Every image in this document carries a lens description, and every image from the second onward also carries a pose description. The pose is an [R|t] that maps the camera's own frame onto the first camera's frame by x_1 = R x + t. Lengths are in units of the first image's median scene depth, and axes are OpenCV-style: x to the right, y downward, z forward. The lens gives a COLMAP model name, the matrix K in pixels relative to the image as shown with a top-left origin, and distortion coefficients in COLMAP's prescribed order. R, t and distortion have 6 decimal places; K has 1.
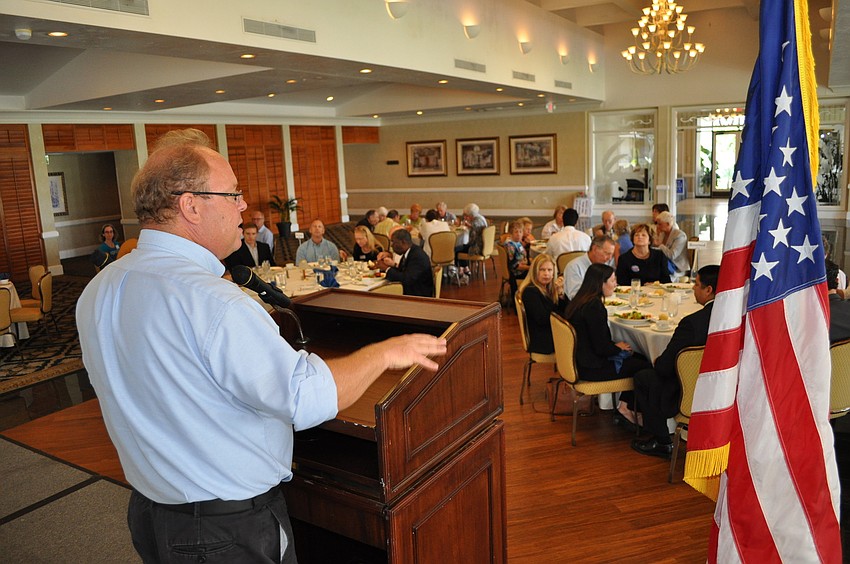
lens RADIAL K [[667.0, 0, 425.0], [0, 667.0, 282.0], [0, 0, 1]] dist [-0.087172, 0.003524]
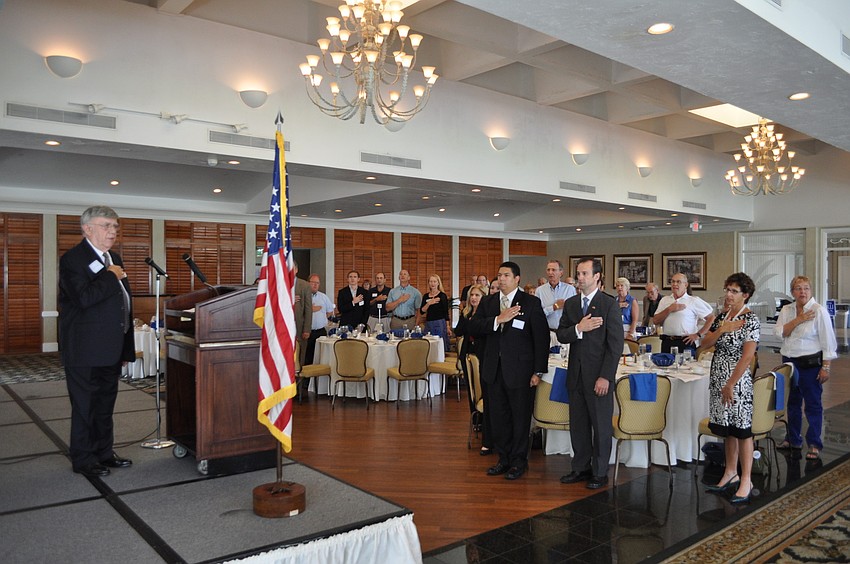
lens RADIAL K [[667.0, 0, 425.0], [0, 667.0, 282.0], [0, 0, 1]] dist [-0.087172, 0.003524]
pose [[0.941321, 0.050142, -0.333768, 0.137160], [-0.107683, 0.981839, -0.156196, 0.032278], [0.319874, 0.182972, 0.929625, -0.095442]]
